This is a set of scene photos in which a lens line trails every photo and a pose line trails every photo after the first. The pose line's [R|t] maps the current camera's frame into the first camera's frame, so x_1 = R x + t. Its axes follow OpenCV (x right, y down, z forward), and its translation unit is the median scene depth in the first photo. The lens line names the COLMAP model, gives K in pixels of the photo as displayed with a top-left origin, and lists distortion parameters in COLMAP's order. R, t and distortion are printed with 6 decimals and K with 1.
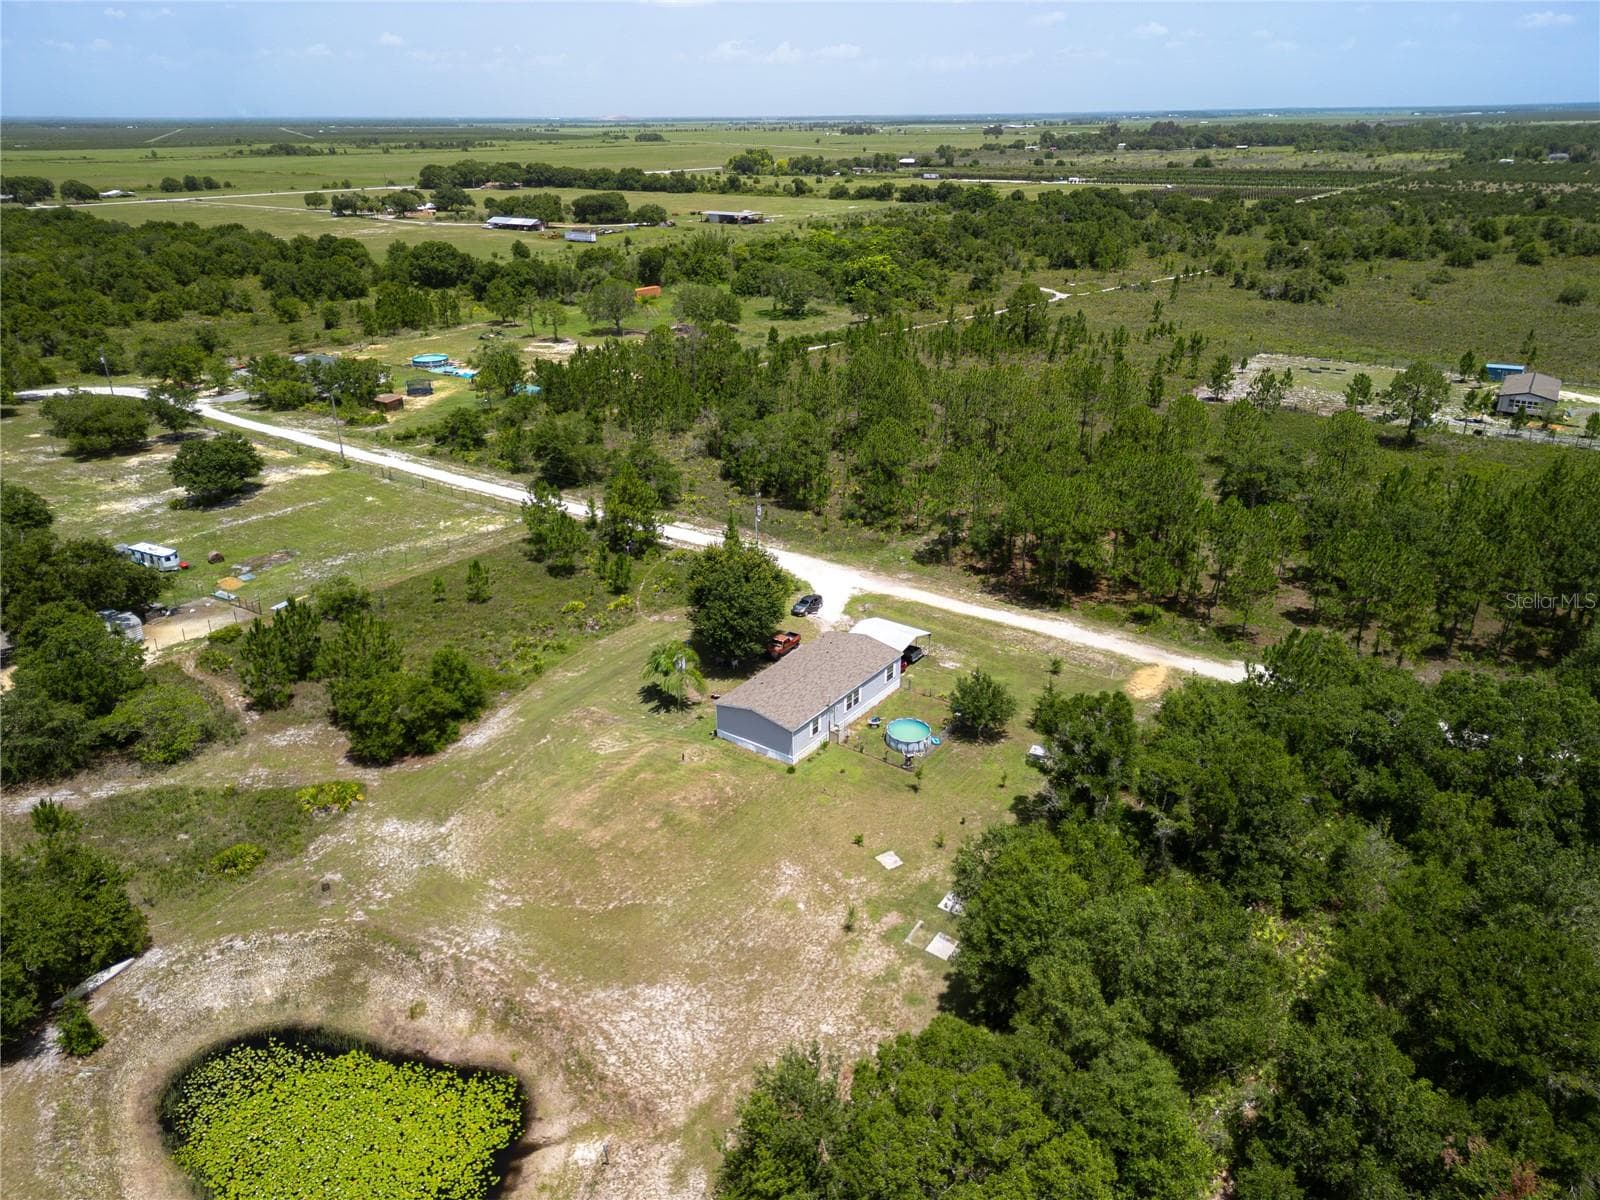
lens RADIAL K [[1125.2, 0, 808.8], [0, 1125.2, 600.4], [0, 0, 1]] dist [0.020283, -0.004521]
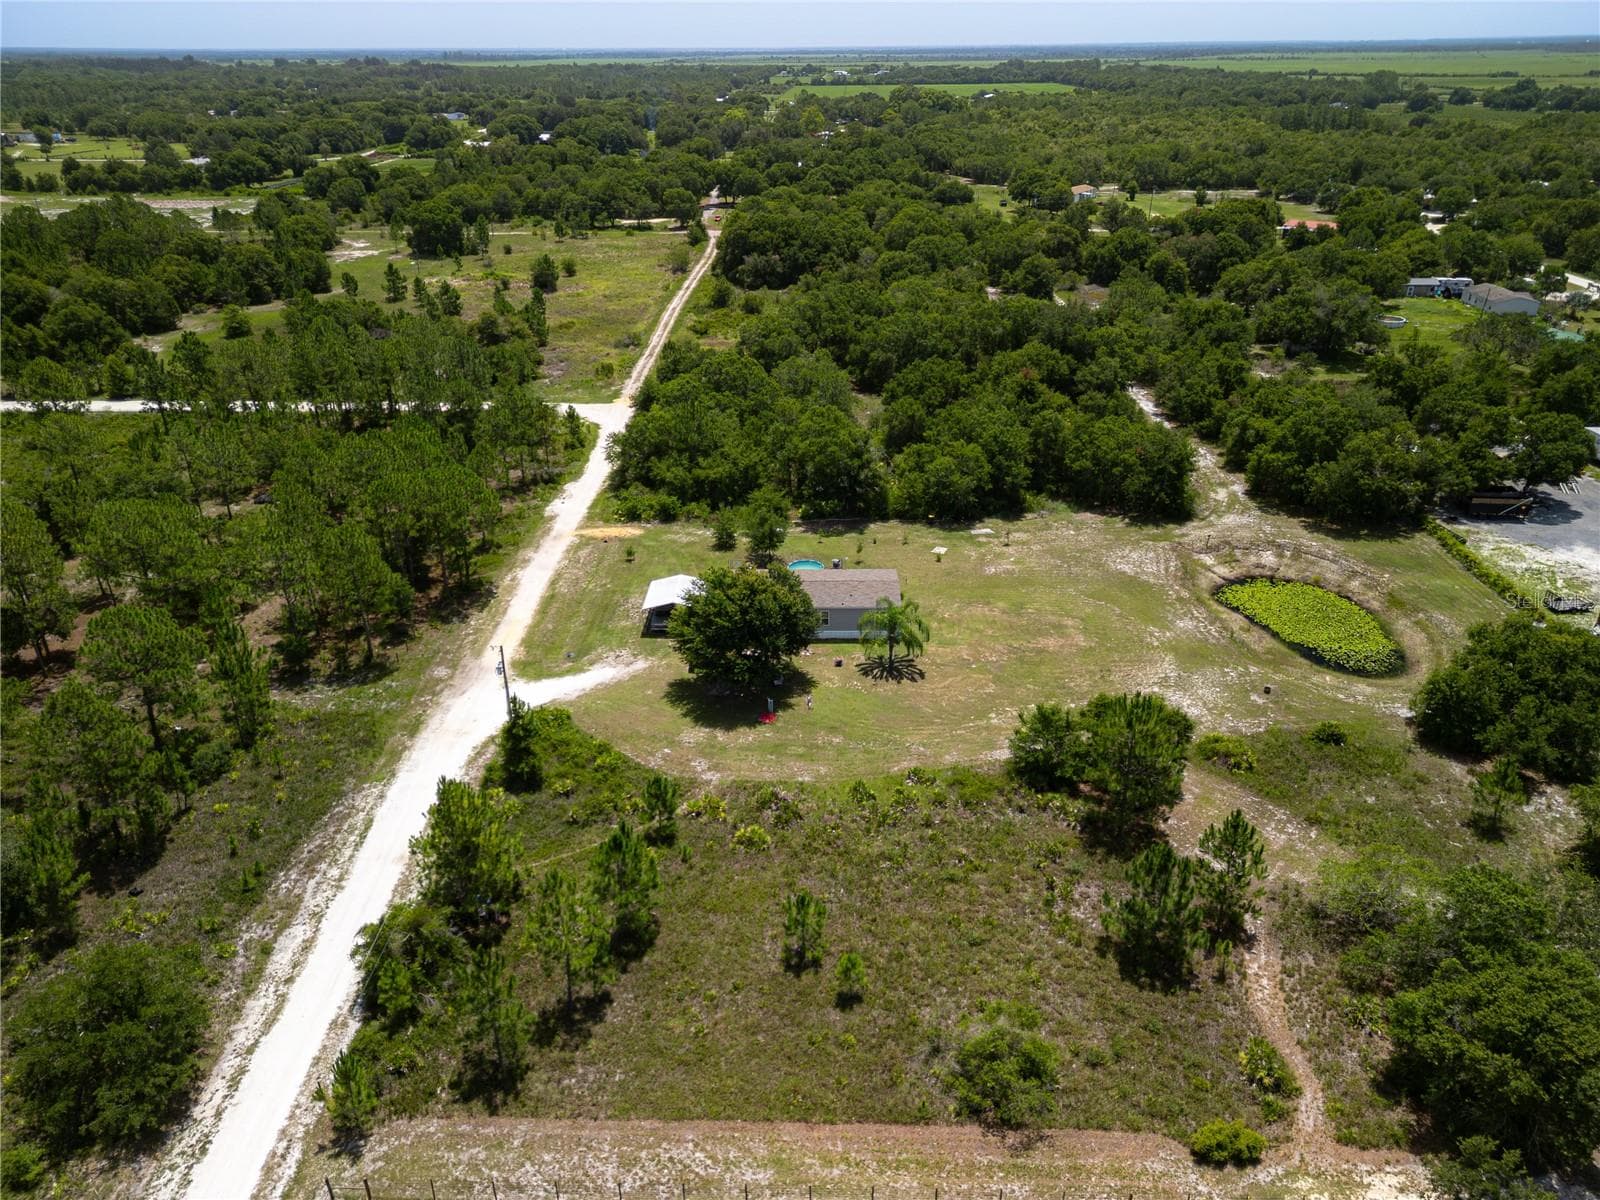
lens RADIAL K [[1125.2, 0, 807.6], [0, 1125.2, 597.2], [0, 0, 1]] dist [0.020283, -0.004521]
pose [[-0.572863, -0.347668, 0.742263, -0.822069], [0.332005, 0.729545, 0.597945, -0.586918], [-0.749400, 0.588975, -0.302502, 1.359970]]
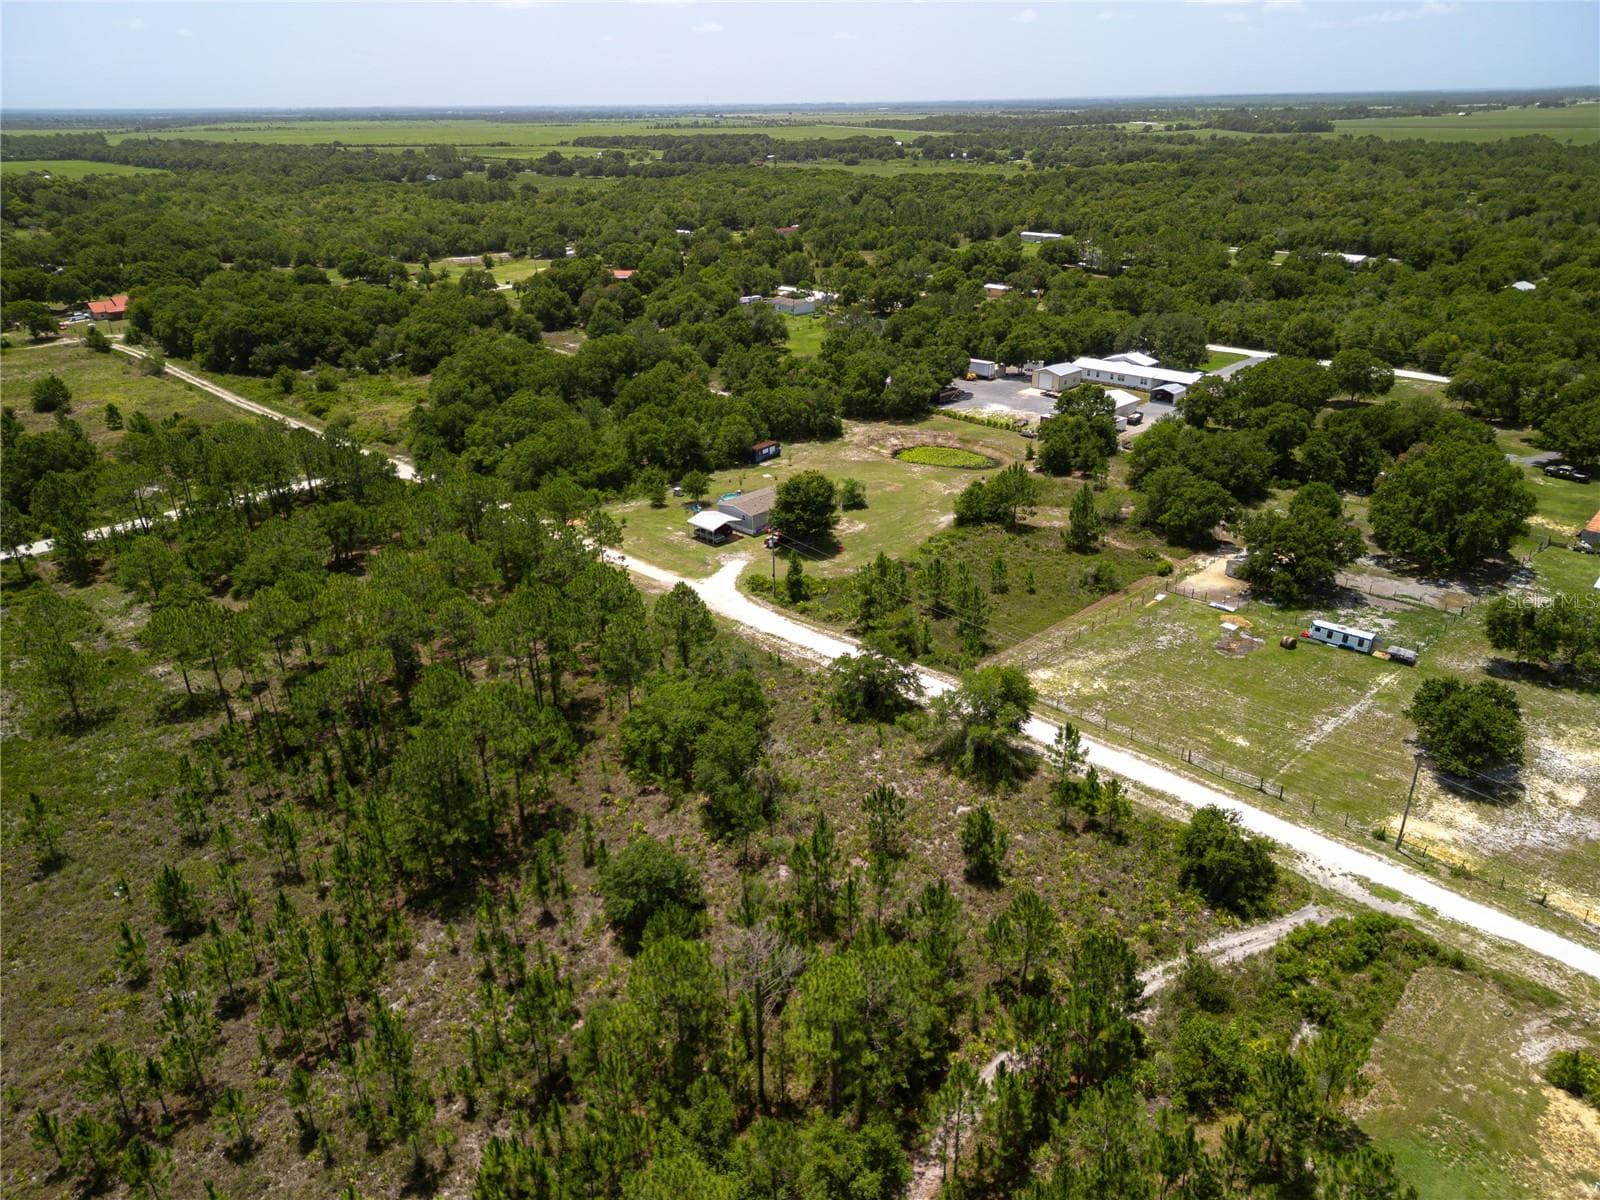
lens RADIAL K [[1125.2, 0, 802.3], [0, 1125.2, 602.5], [0, 0, 1]] dist [0.020283, -0.004521]
pose [[-0.986709, -0.041453, 0.157121, -0.349925], [0.087350, 0.680028, 0.727964, -1.185998], [-0.137023, 0.732013, -0.667369, 2.407201]]
